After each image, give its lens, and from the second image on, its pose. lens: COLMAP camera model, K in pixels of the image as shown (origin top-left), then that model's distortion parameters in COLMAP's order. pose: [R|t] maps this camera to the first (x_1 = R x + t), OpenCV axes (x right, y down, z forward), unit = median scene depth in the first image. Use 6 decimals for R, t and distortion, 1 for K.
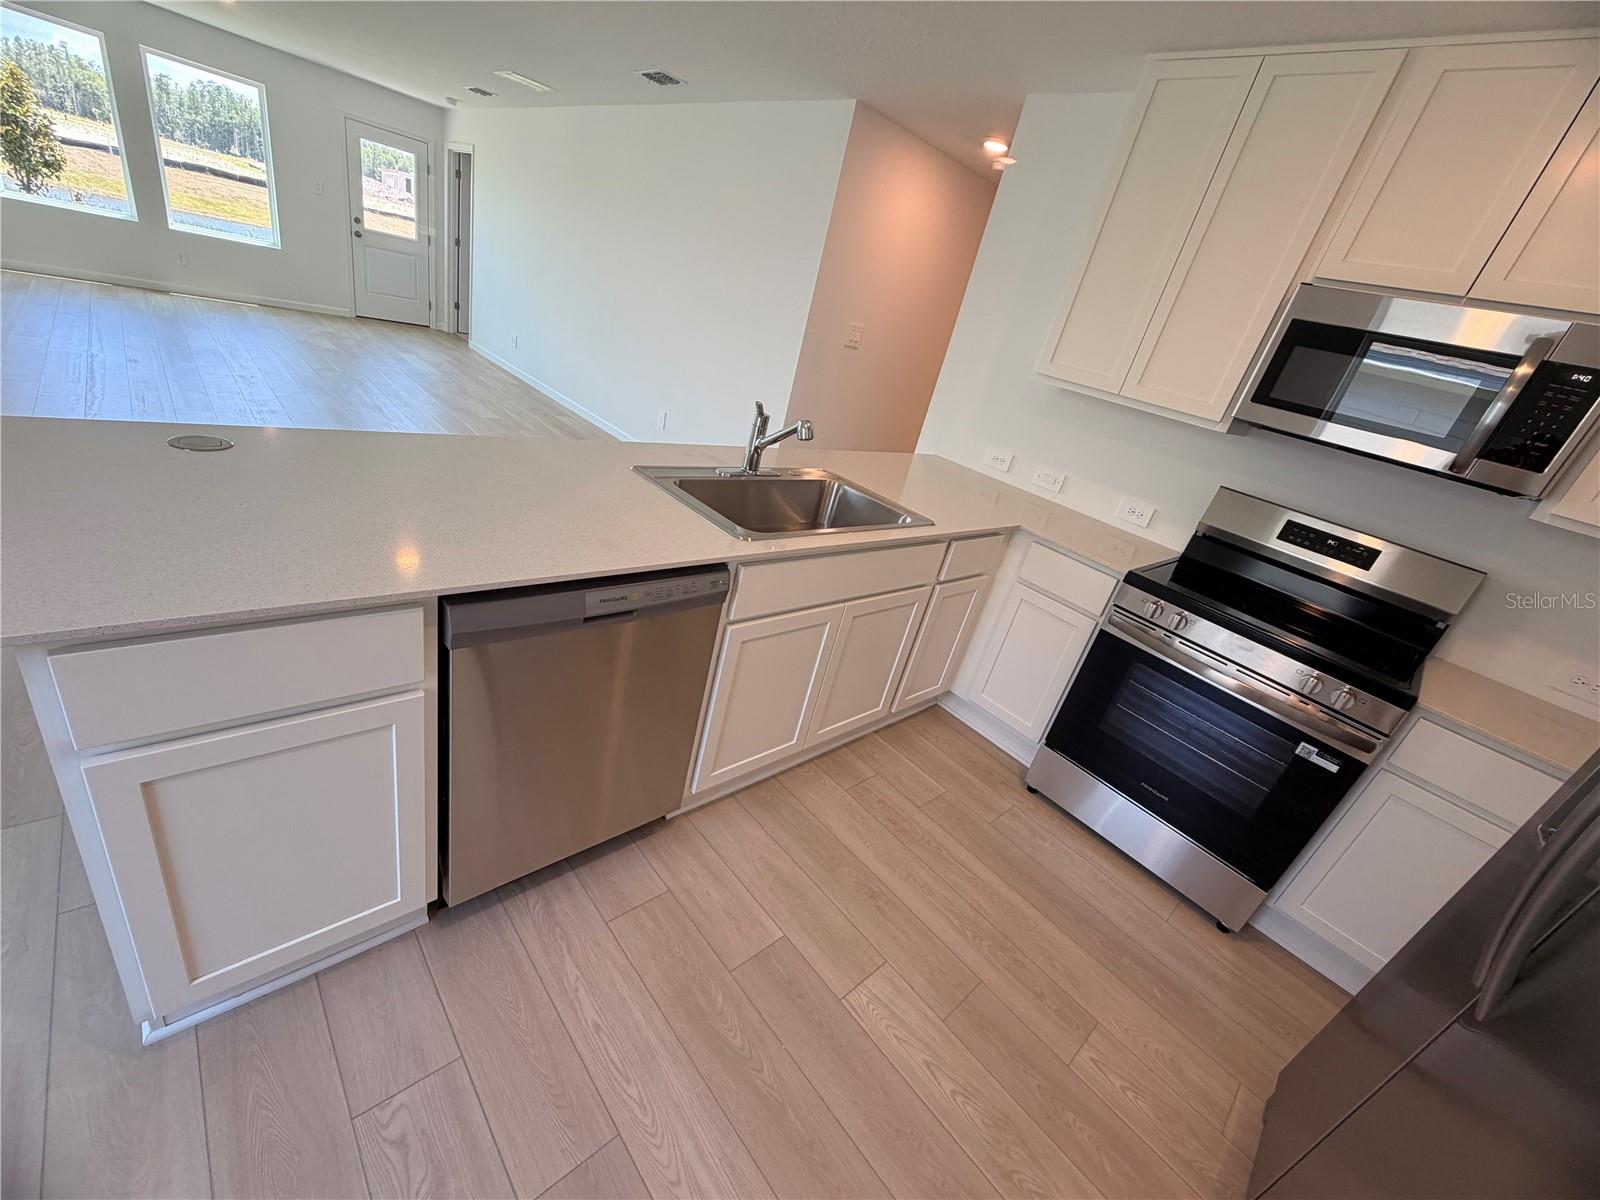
lens RADIAL K [[636.2, 0, 795.6], [0, 636.2, 601.7], [0, 0, 1]] dist [-0.001013, 0.000642]
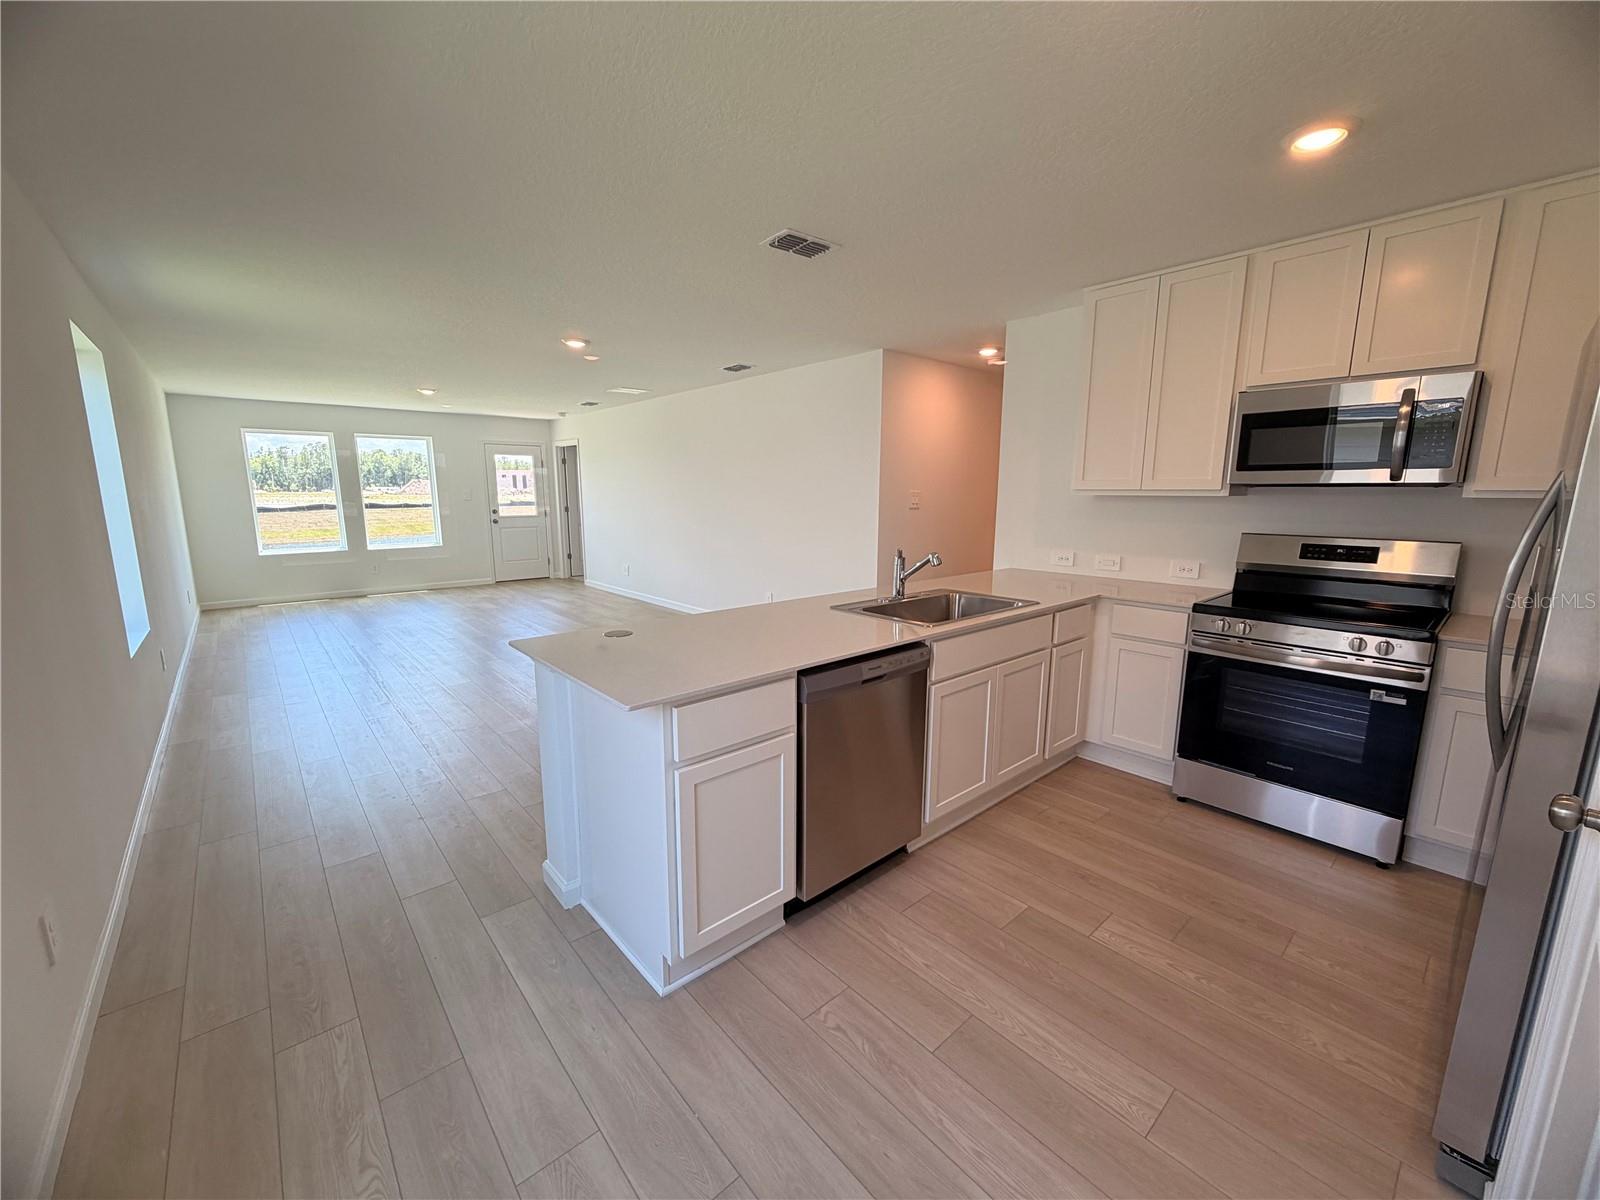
lens RADIAL K [[636.2, 0, 795.6], [0, 636.2, 601.7], [0, 0, 1]] dist [-0.001013, 0.000642]
pose [[0.973016, -0.222182, -0.062243, -0.200594], [0.197376, 0.941200, -0.274200, 0.142807], [0.119506, 0.254515, 0.959656, -0.374401]]
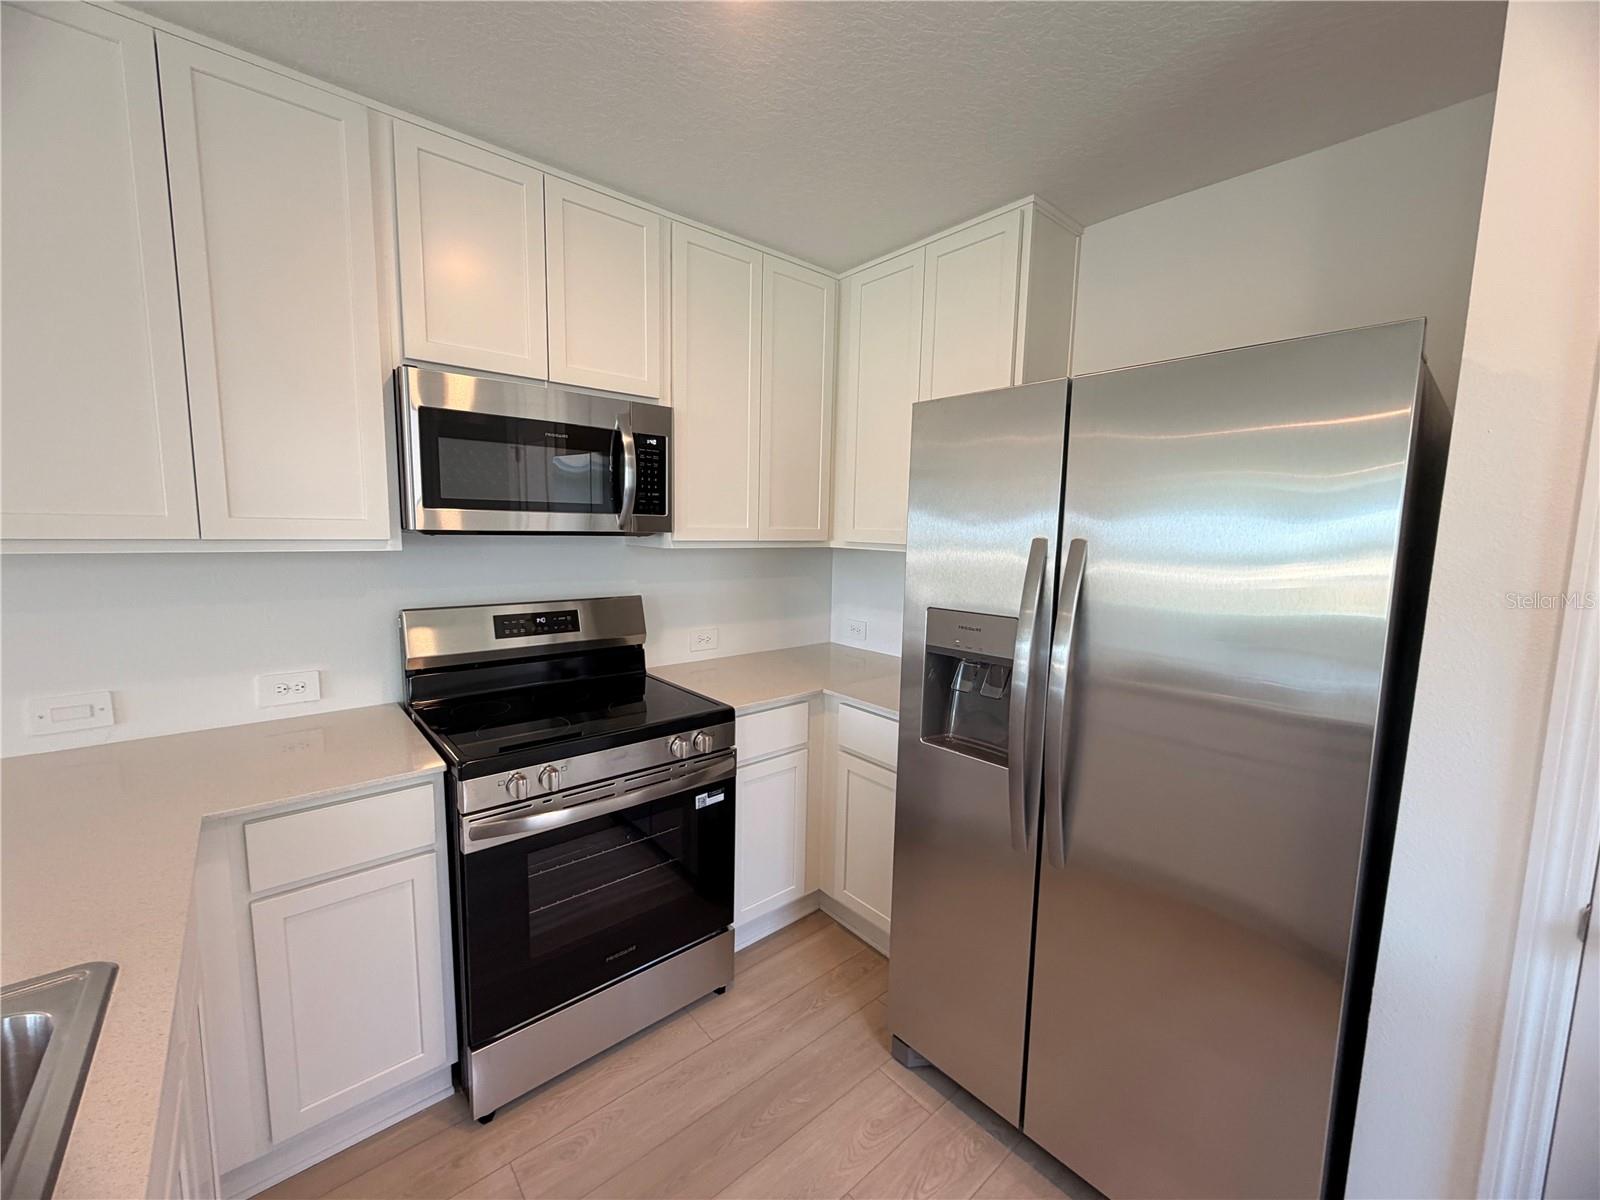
lens RADIAL K [[639.8, 0, 800.0], [0, 639.8, 600.0], [0, 0, 1]] dist [0.000115, 0.000306]
pose [[0.037474, -0.340015, 0.939673, -0.053045], [0.417155, 0.859805, 0.294479, -0.236533], [-0.908062, 0.380954, 0.174059, 0.443587]]
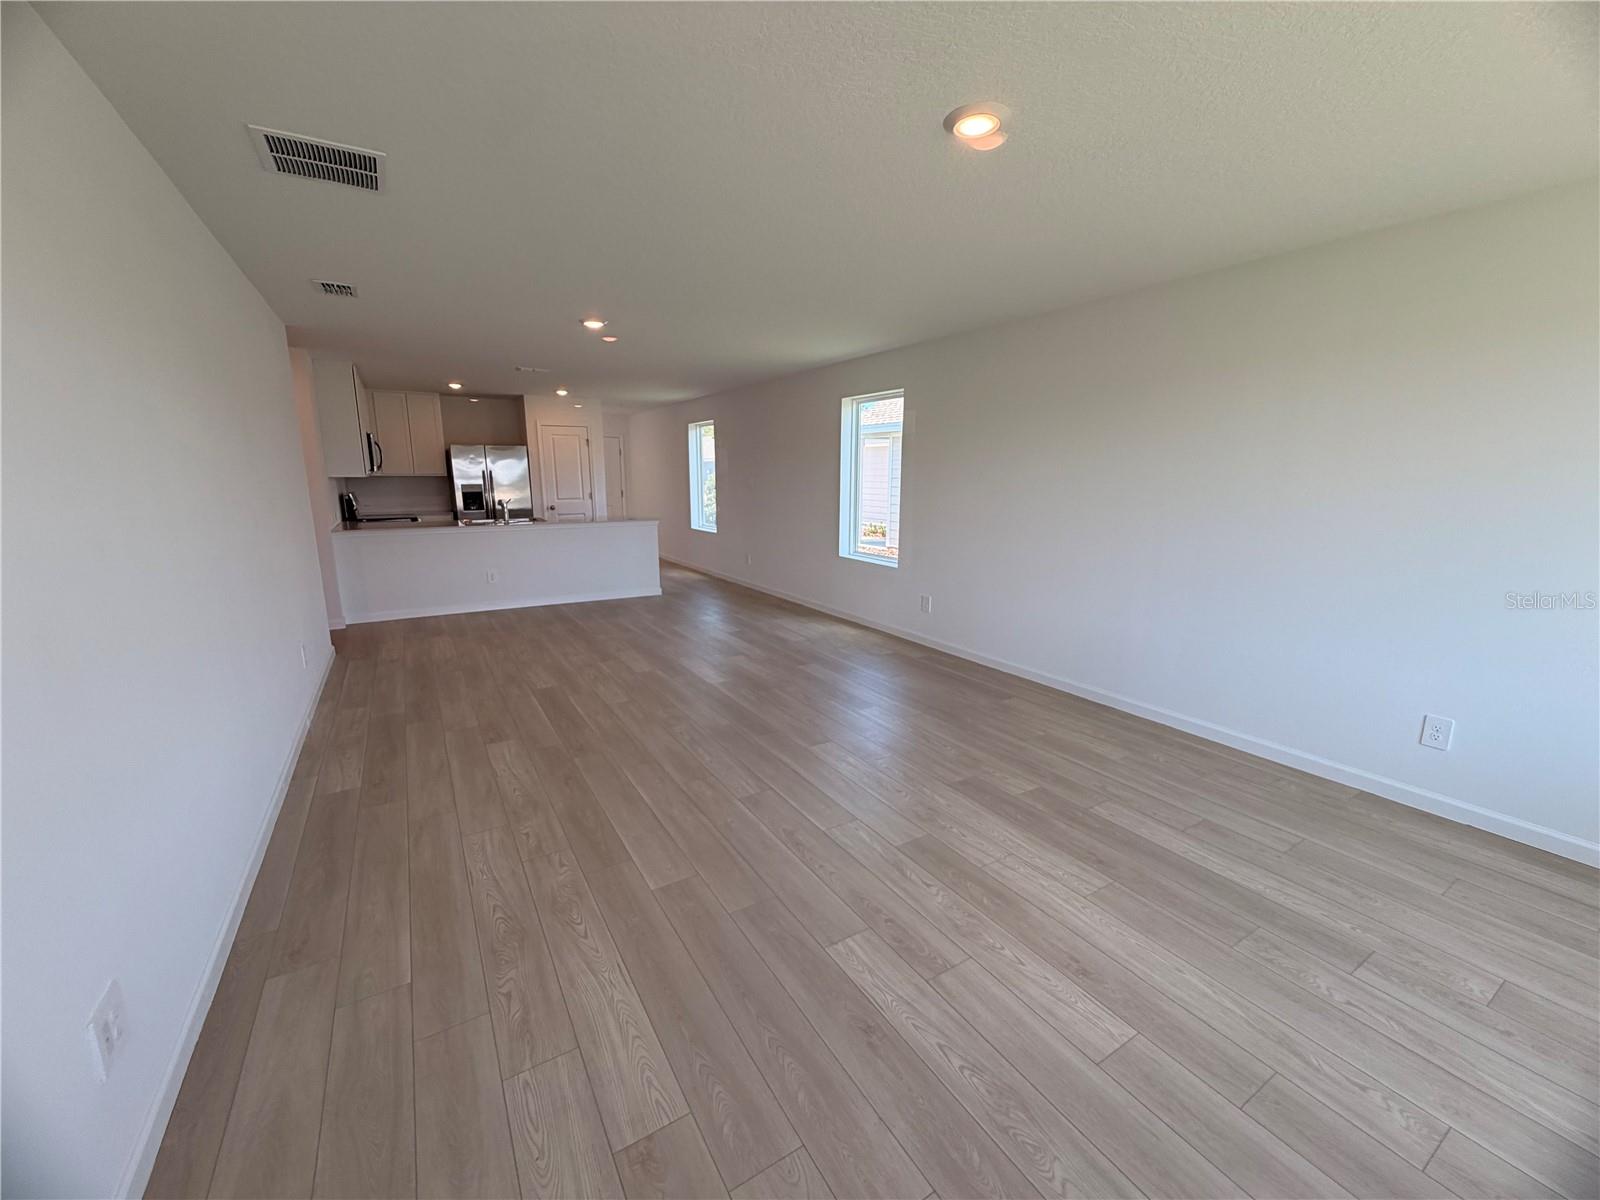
lens RADIAL K [[636.2, 0, 795.6], [0, 636.2, 601.7], [0, 0, 1]] dist [-0.001013, 0.000642]
pose [[-0.953829, -0.267259, 0.137051, -2.009539], [-0.125543, 0.769293, 0.626440, -2.092293], [-0.272854, 0.580310, -0.767327, 3.303413]]
